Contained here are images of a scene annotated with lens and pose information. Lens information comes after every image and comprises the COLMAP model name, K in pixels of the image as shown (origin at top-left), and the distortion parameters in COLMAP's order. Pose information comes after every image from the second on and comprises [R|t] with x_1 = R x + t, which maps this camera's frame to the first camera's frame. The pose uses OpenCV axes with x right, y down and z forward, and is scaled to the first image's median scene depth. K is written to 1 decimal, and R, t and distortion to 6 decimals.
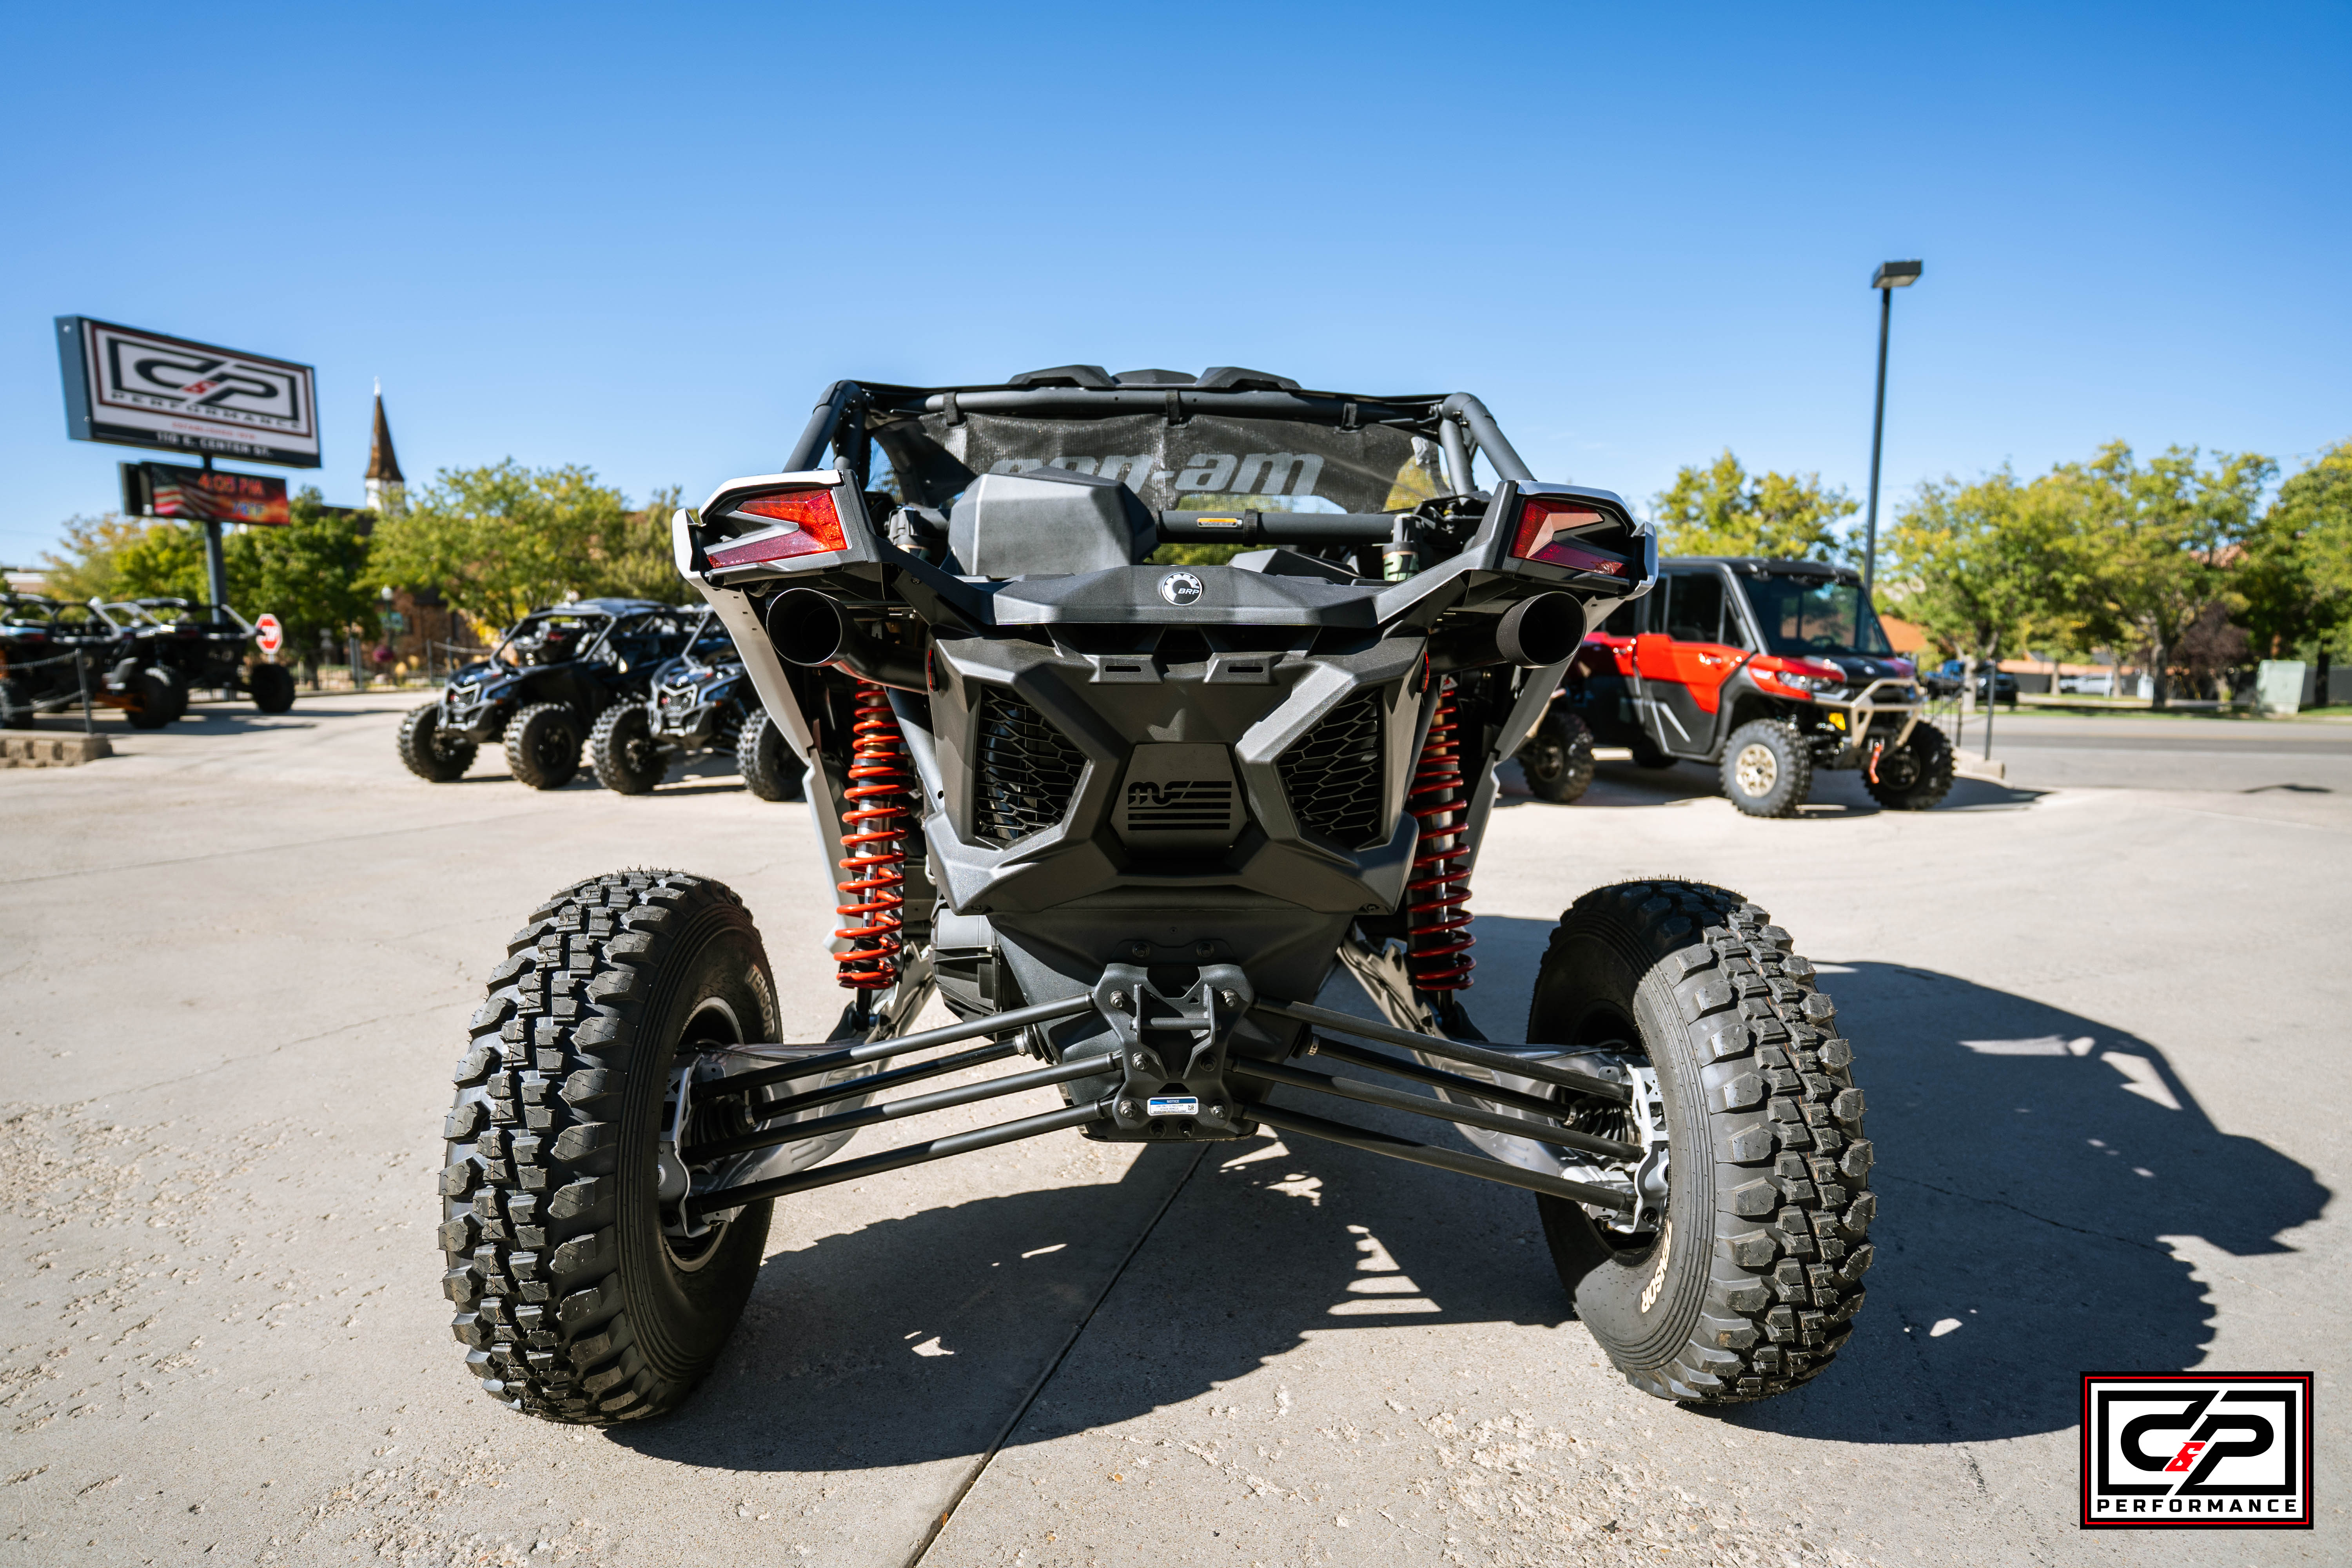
lens RADIAL K [[1156.8, 0, 1175.5], [0, 1156.8, 795.9], [0, 0, 1]] dist [-0.076855, 0.037893]
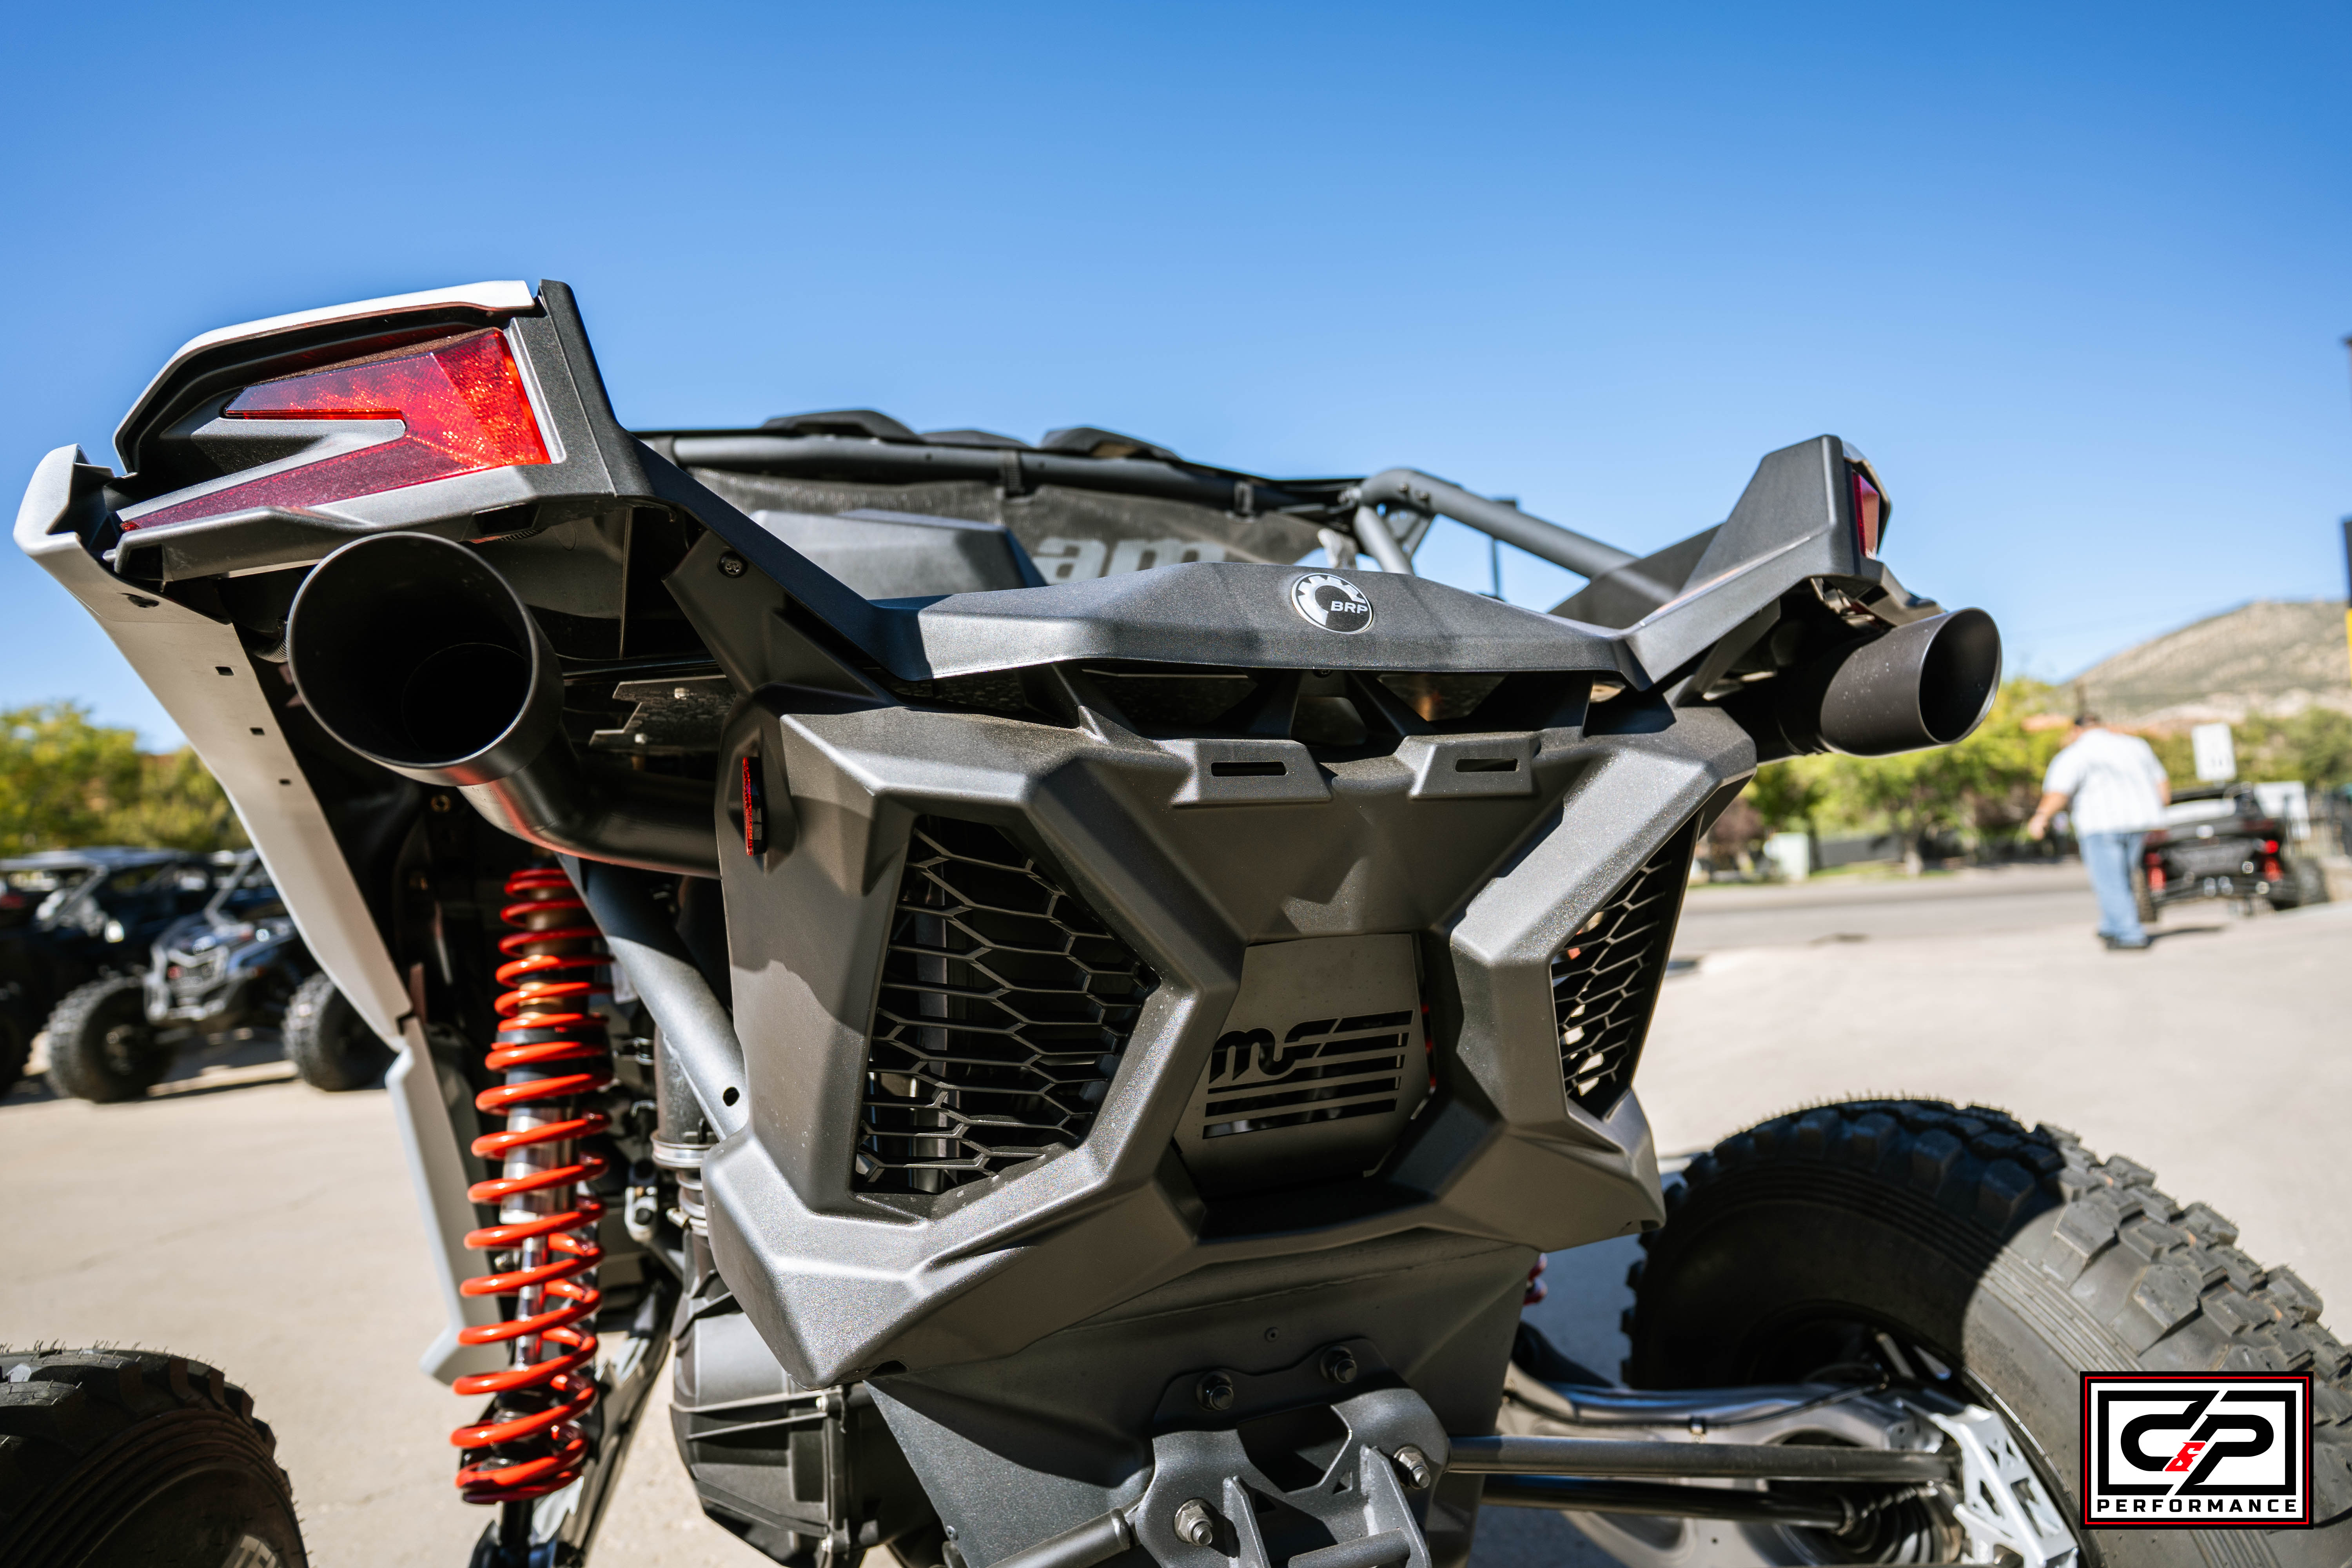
lens RADIAL K [[1156.8, 0, 1175.5], [0, 1156.8, 795.9], [0, 0, 1]] dist [-0.076855, 0.037893]
pose [[0.953515, -0.033636, 0.299463, -0.134094], [0.091321, 0.979275, -0.180779, -0.016247], [-0.287176, 0.199723, 0.936825, 0.402239]]
